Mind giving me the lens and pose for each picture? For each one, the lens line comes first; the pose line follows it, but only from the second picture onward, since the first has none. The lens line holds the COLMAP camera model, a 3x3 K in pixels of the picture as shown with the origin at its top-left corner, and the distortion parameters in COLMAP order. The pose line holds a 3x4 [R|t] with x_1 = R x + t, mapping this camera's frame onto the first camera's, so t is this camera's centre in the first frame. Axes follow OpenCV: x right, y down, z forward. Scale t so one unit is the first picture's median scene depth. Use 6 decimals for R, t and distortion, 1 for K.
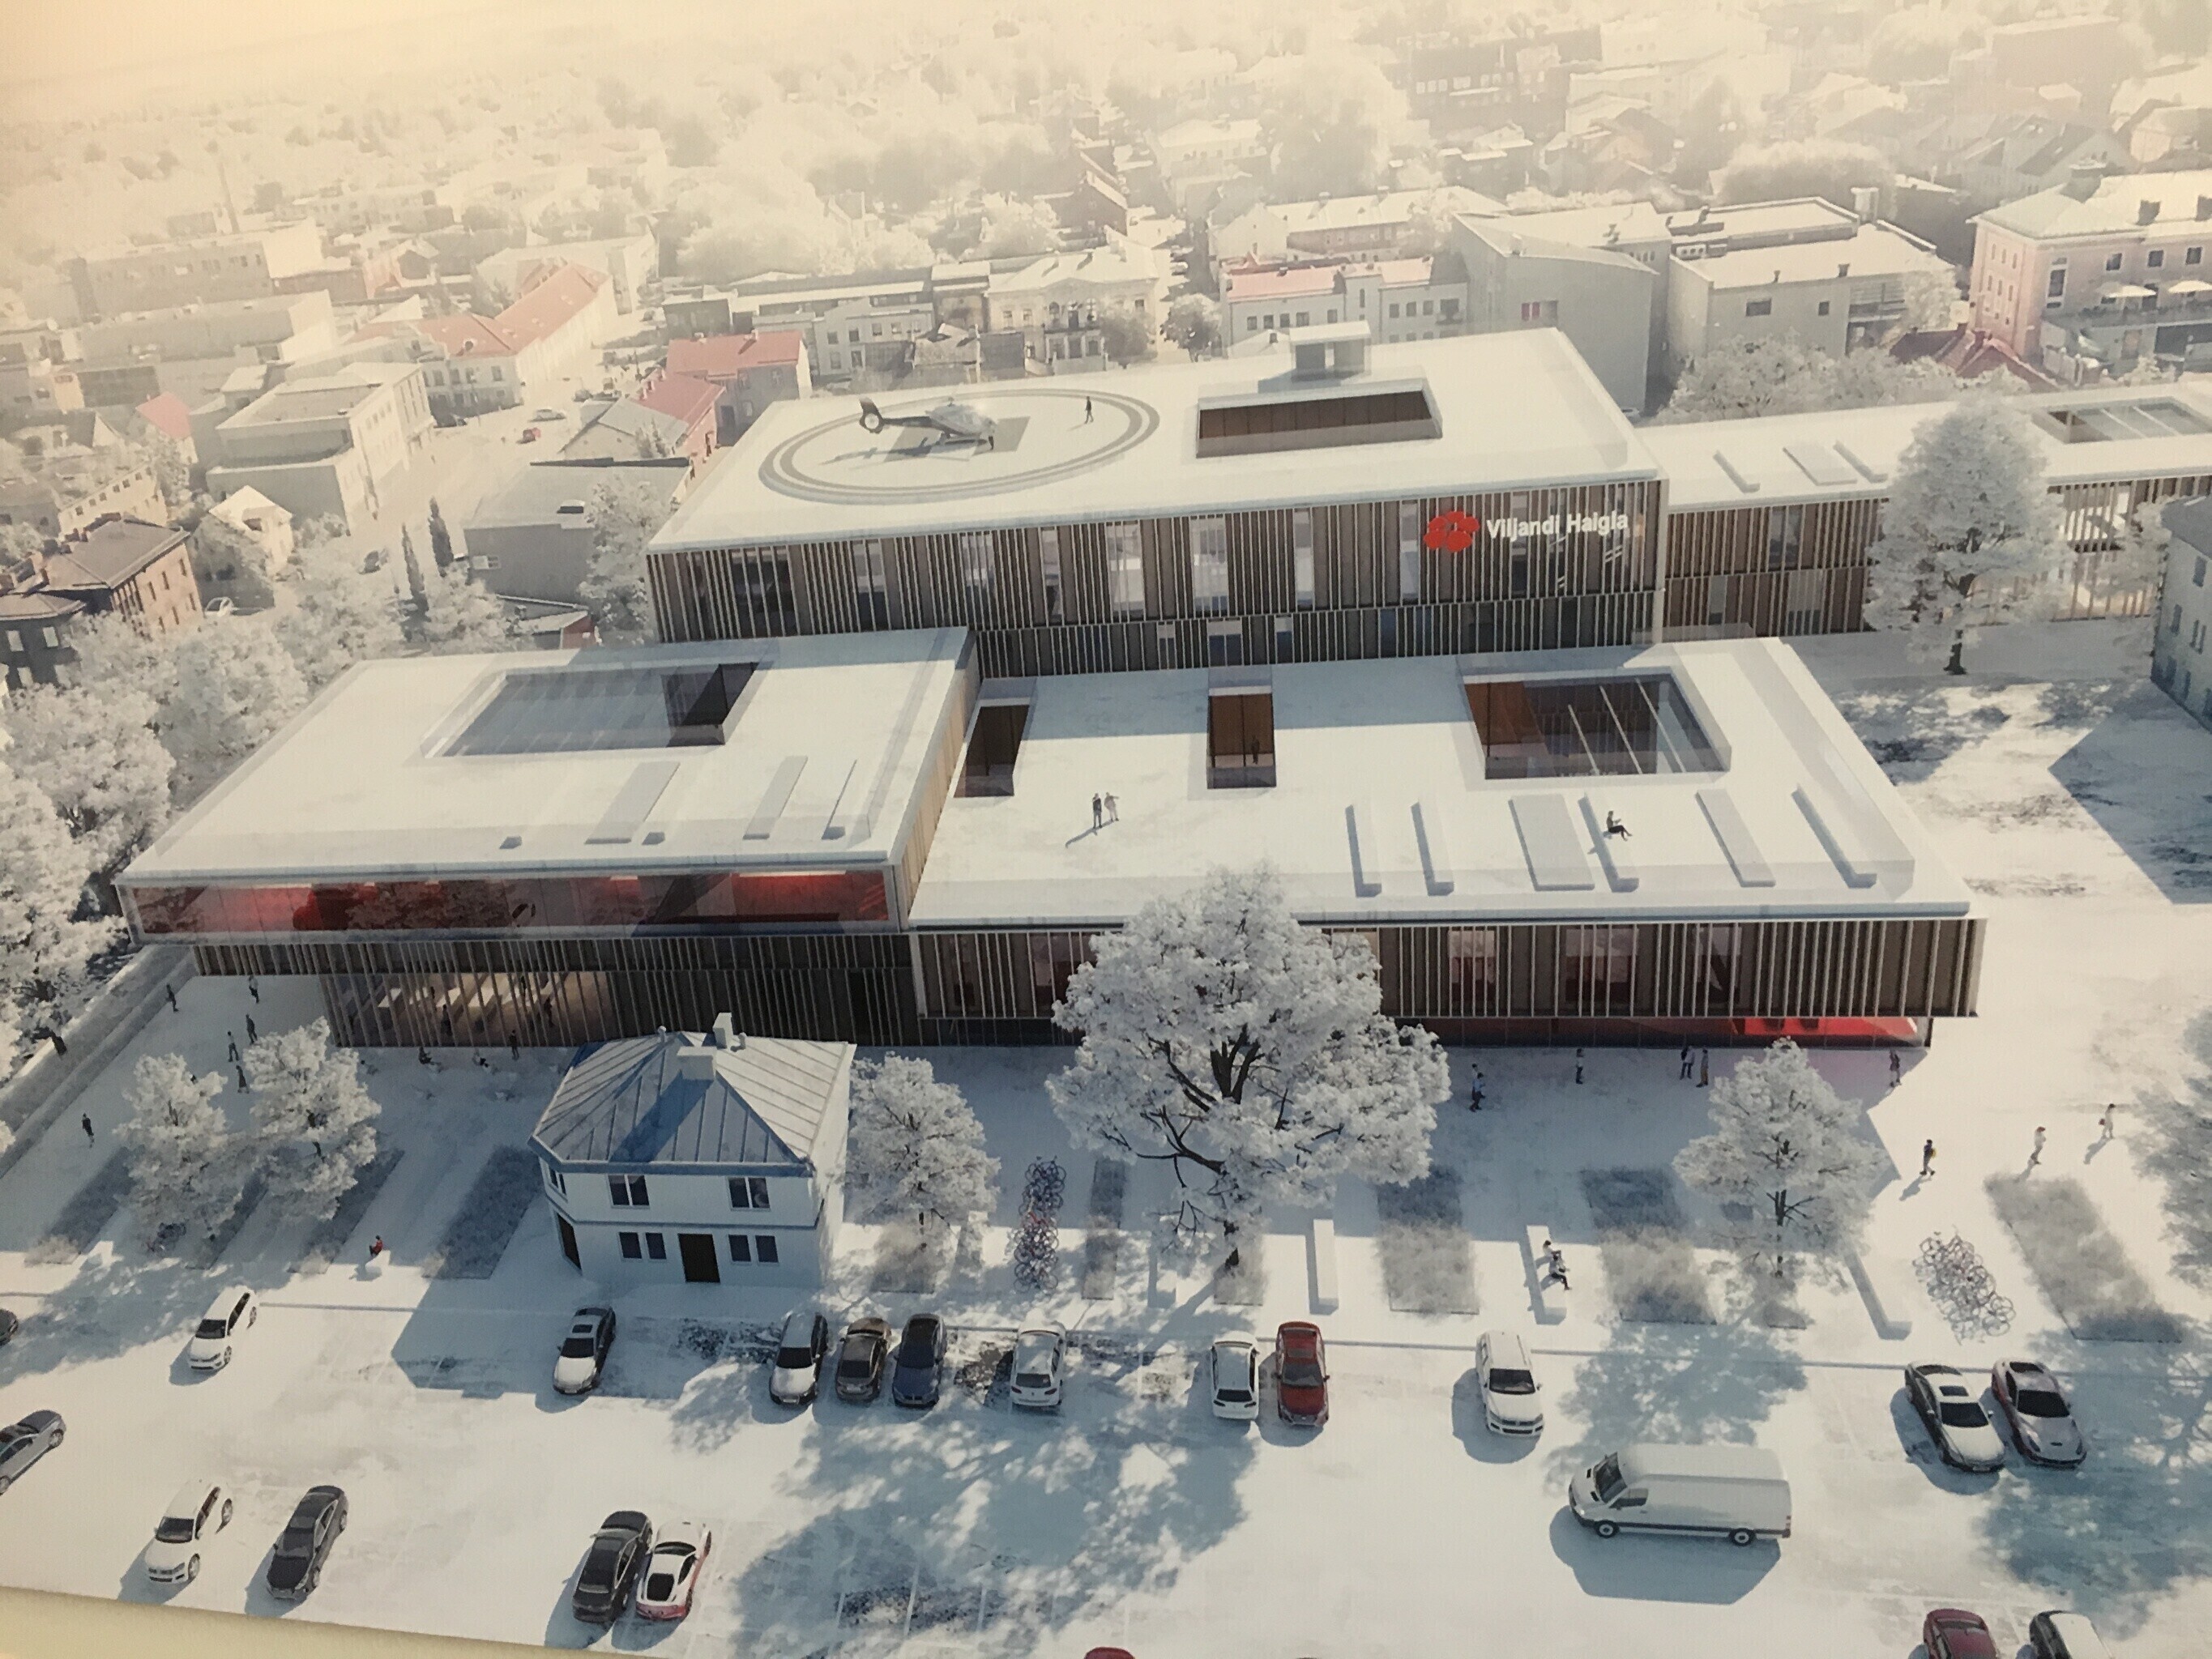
lens RADIAL K [[1870.5, 0, 1123.4], [0, 1870.5, 819.0], [0, 0, 1]] dist [0.088929, -0.116797]
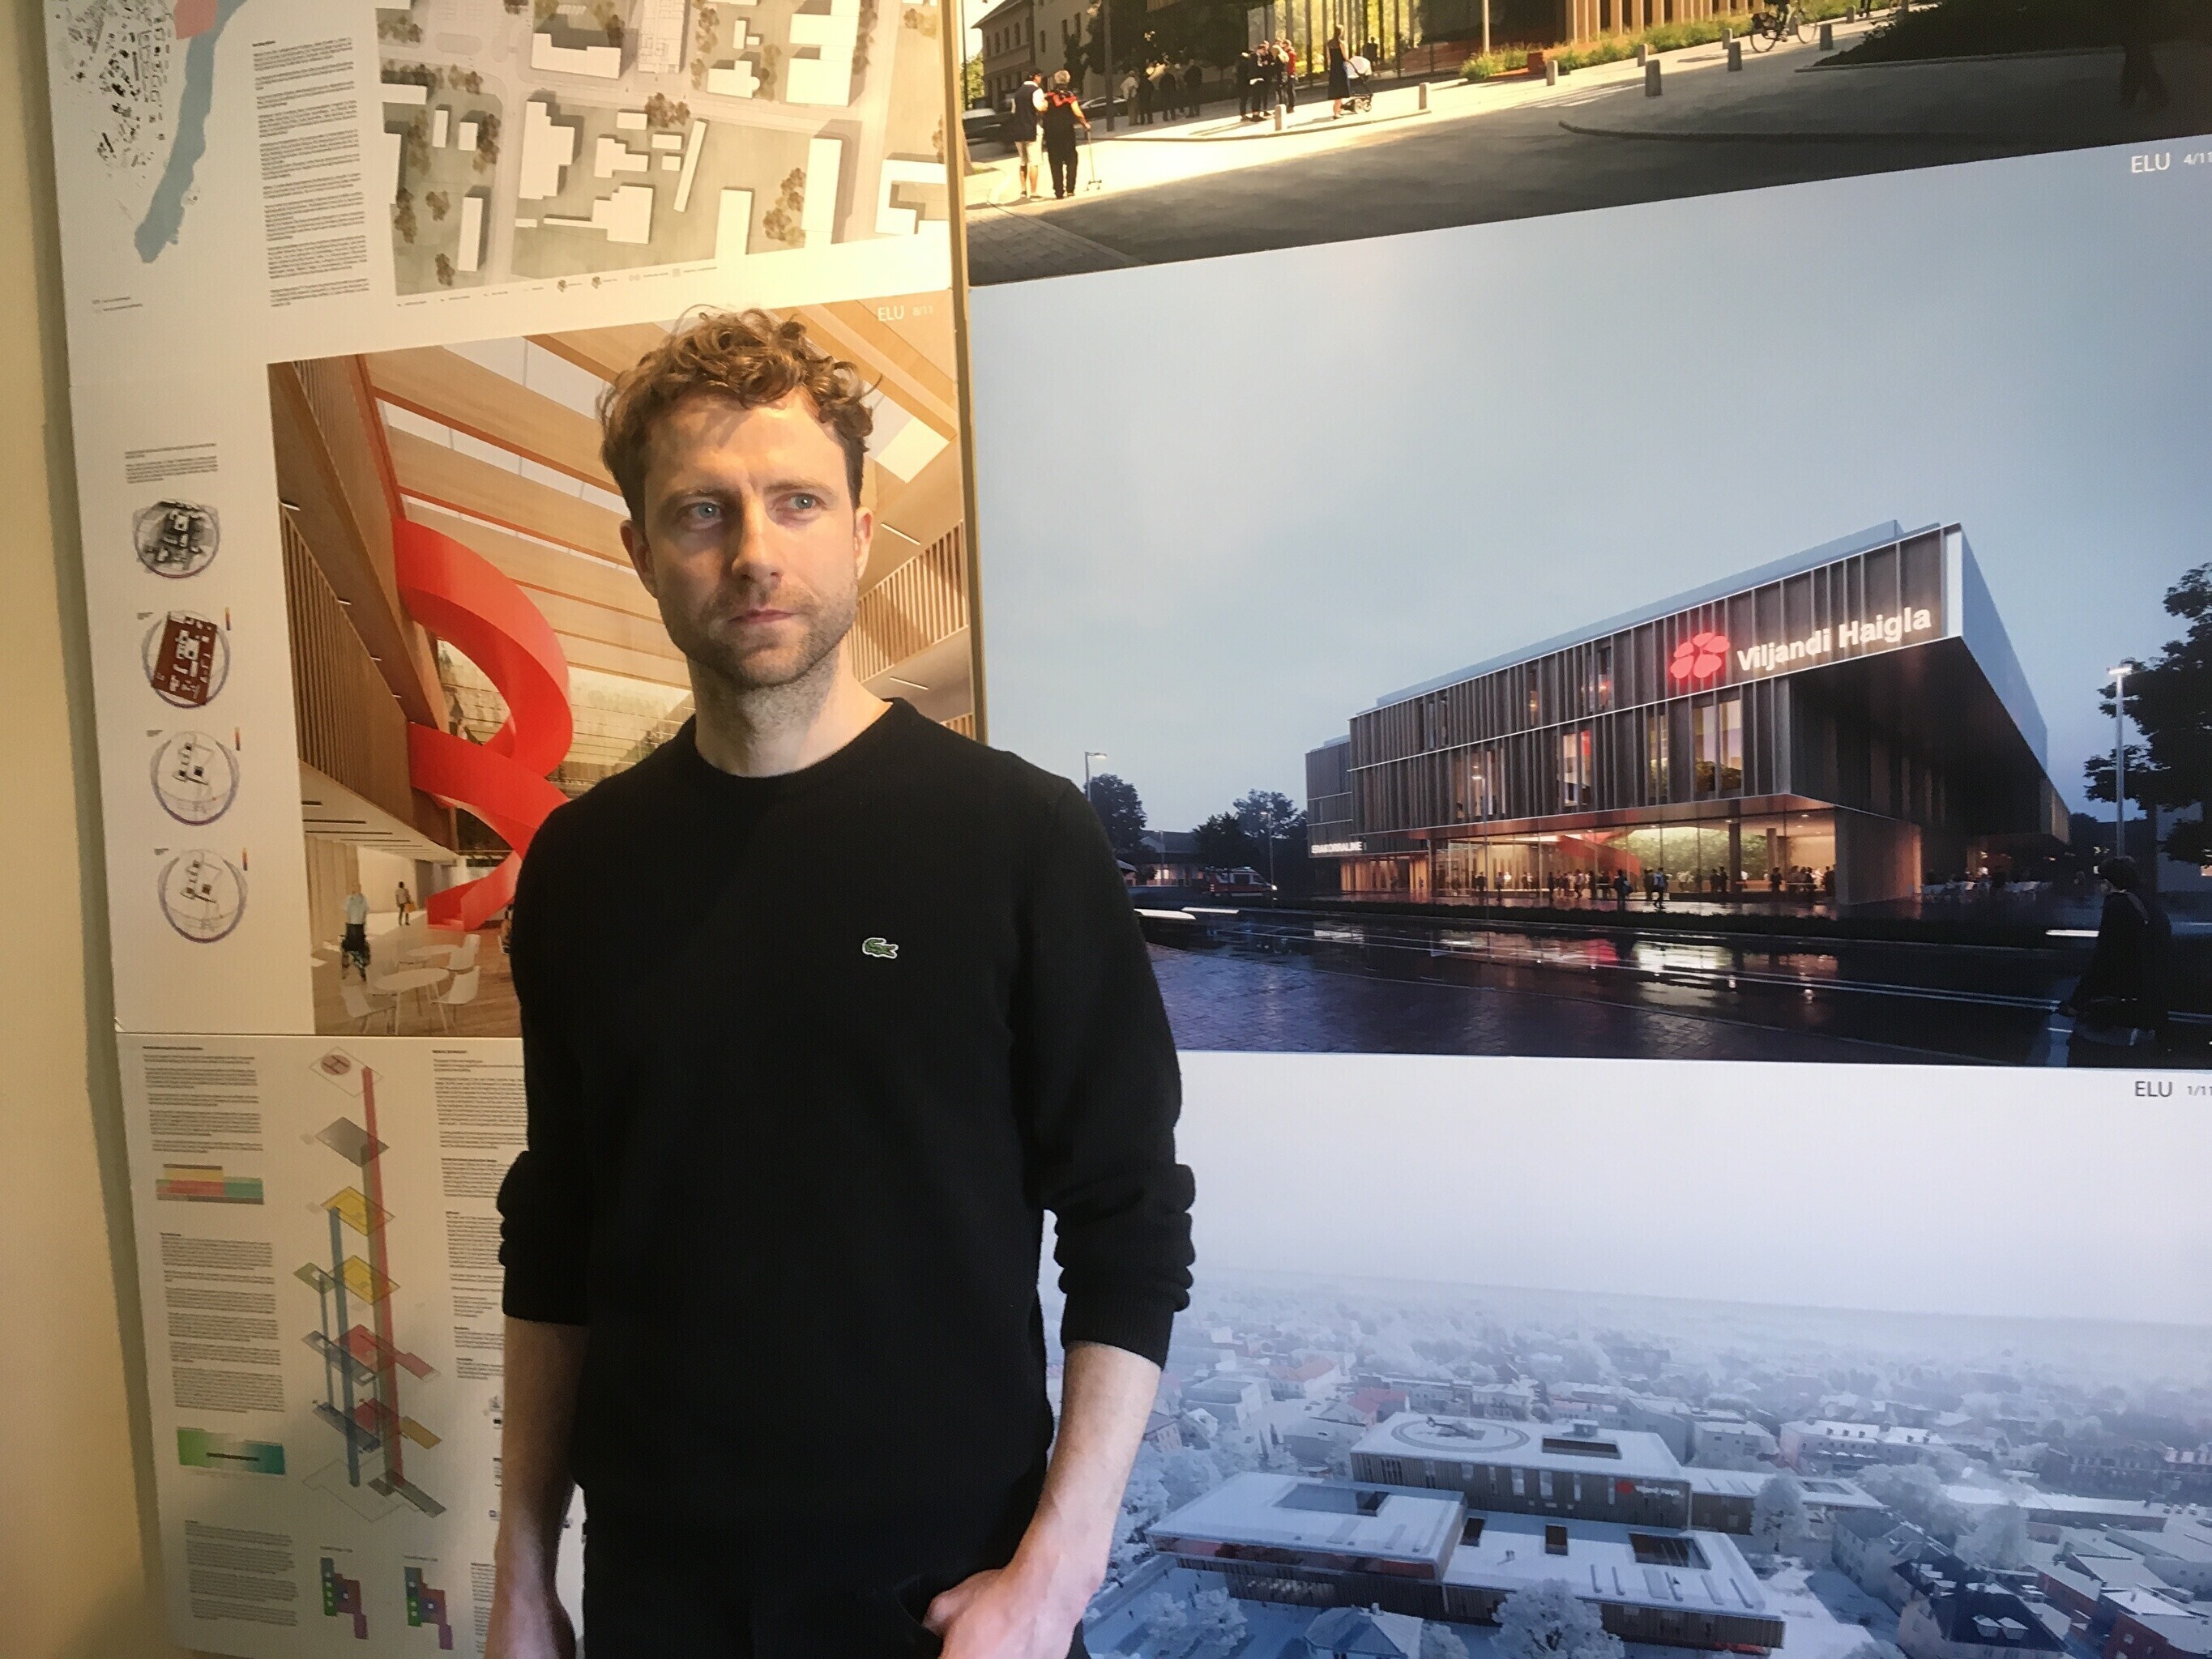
lens RADIAL K [[1870.5, 0, 1114.0], [0, 1870.5, 829.4], [0, 0, 1]] dist [0.088929, -0.116797]
pose [[0.999051, -0.005704, -0.043177, -0.525939], [0.007615, 0.998993, 0.044208, -1.355988], [0.042881, -0.044495, 0.998089, -2.120352]]
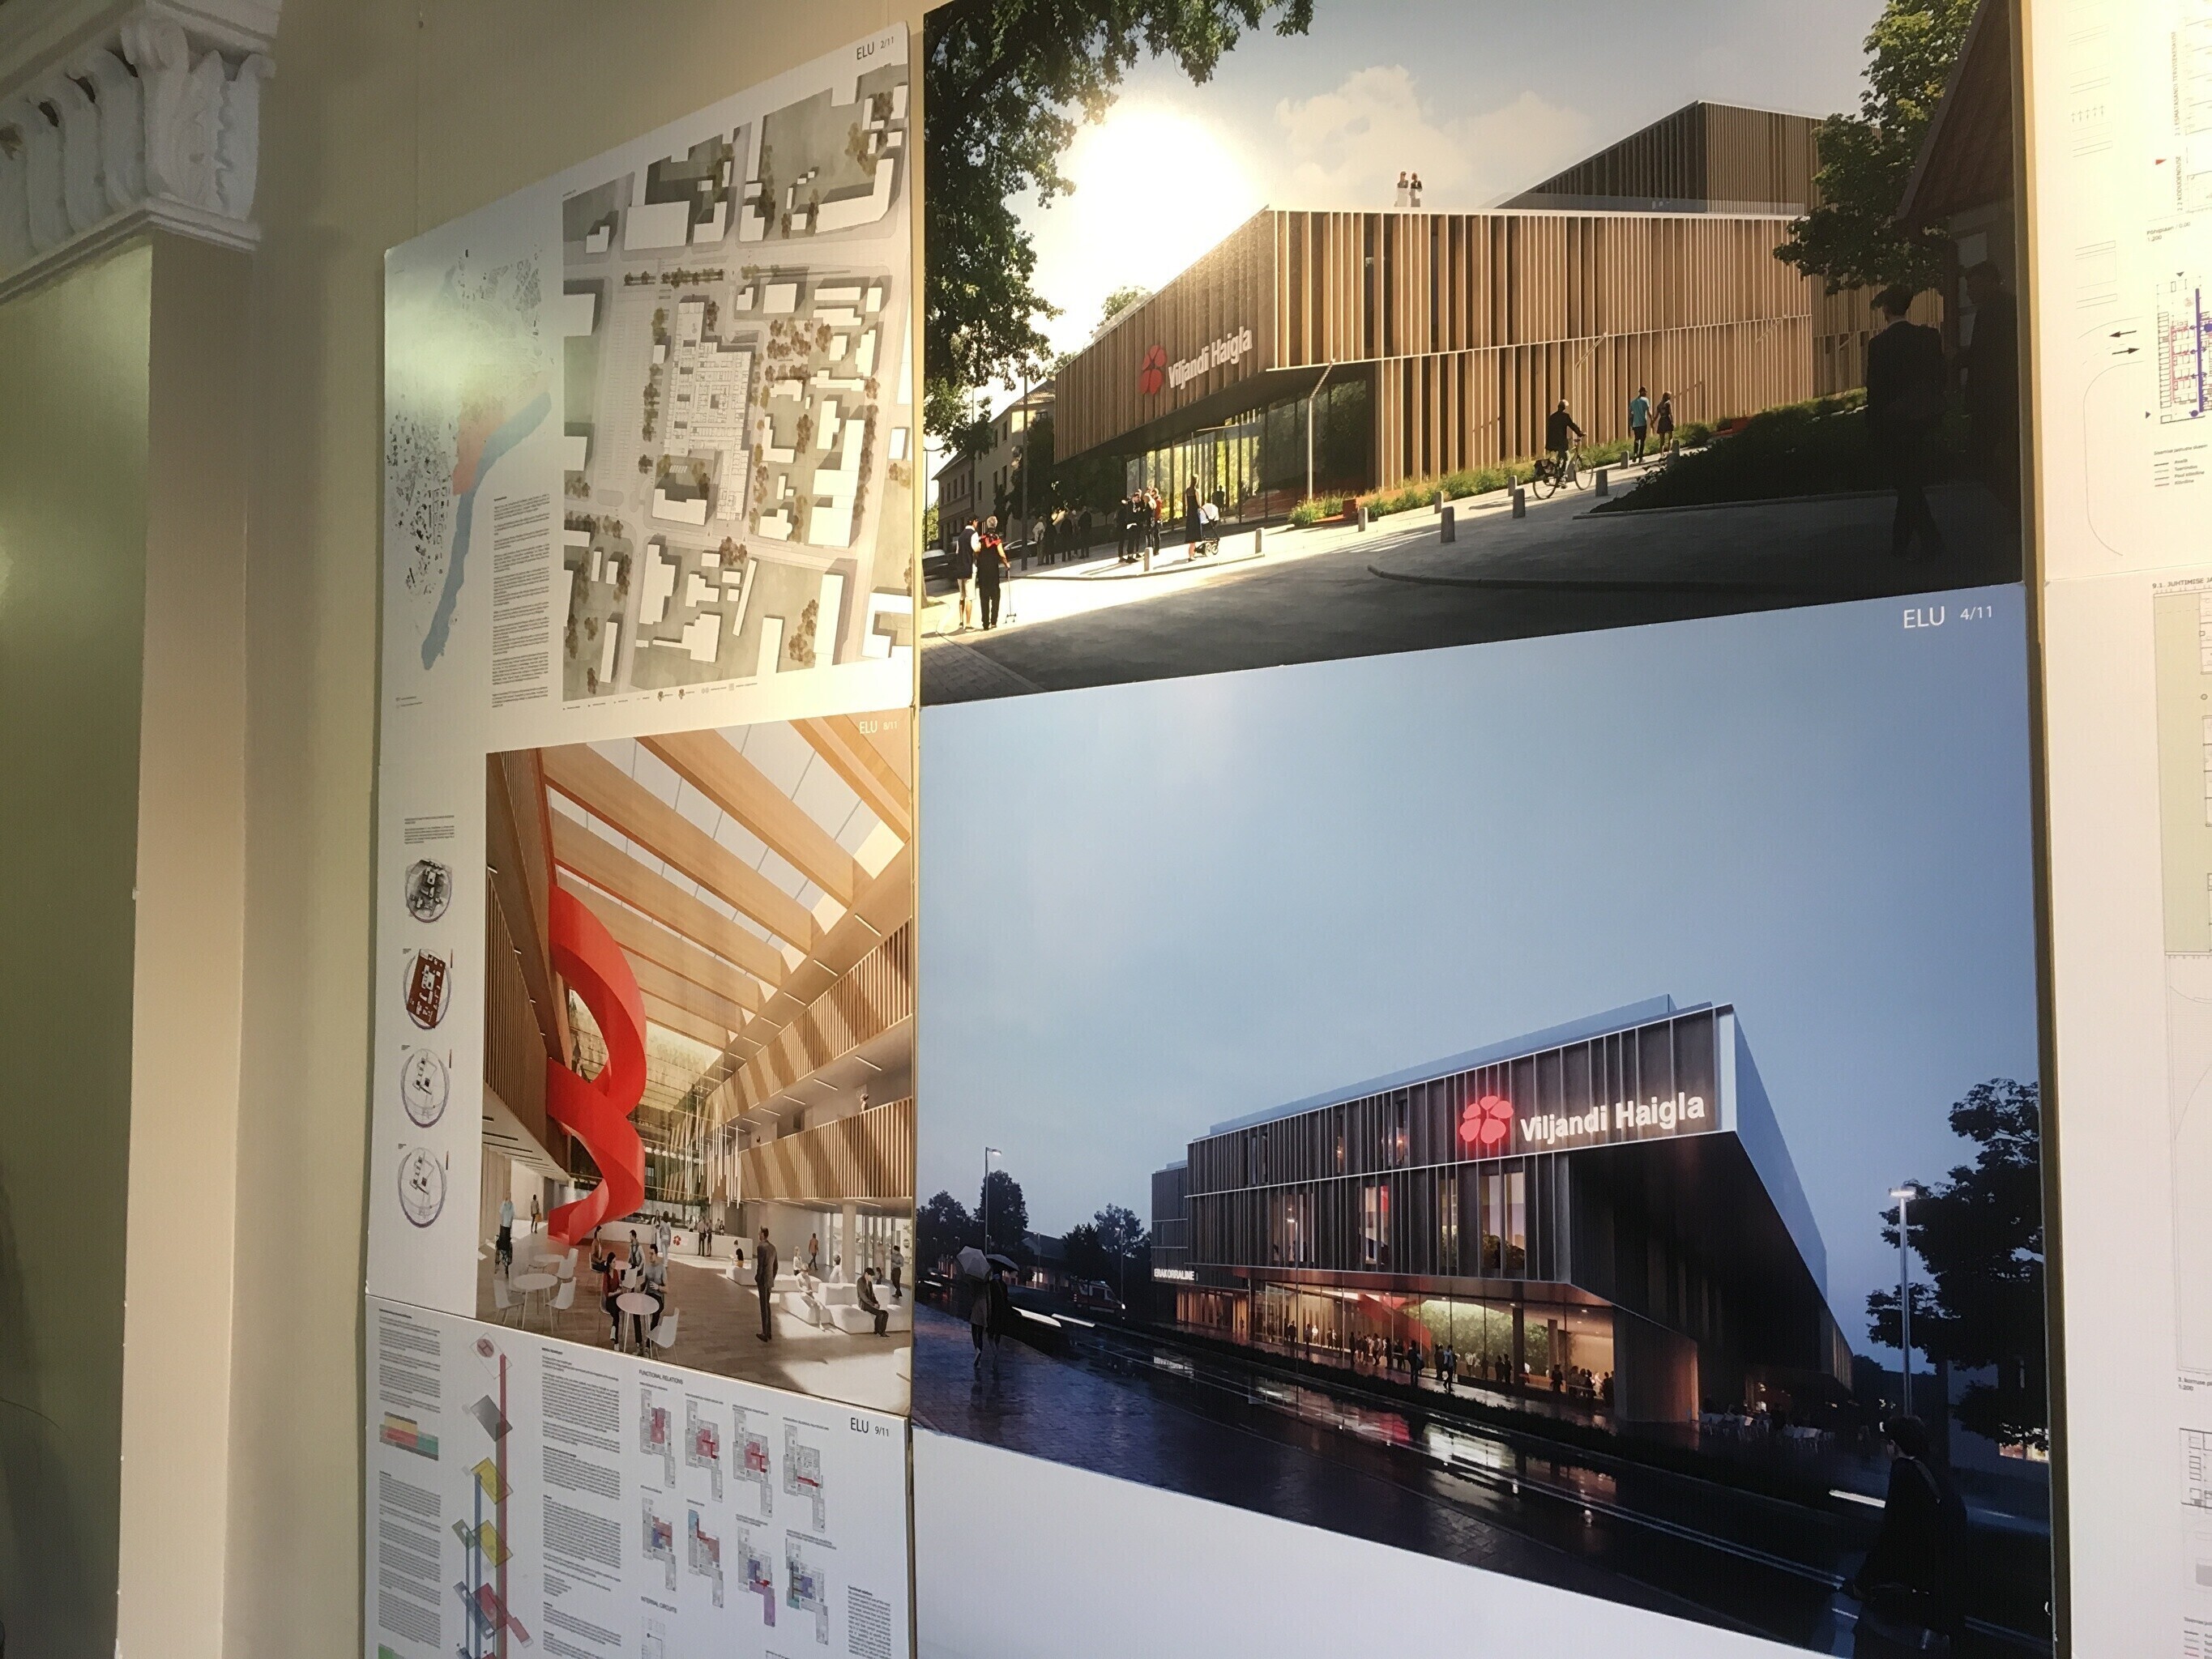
lens RADIAL K [[1870.5, 0, 1116.9], [0, 1870.5, 829.1], [0, 0, 1]] dist [0.088929, -0.116797]
pose [[0.907172, 0.009089, -0.420662, 0.916795], [-0.035285, 0.997888, -0.054534, -1.742331], [0.419278, 0.064314, 0.905577, -1.867261]]
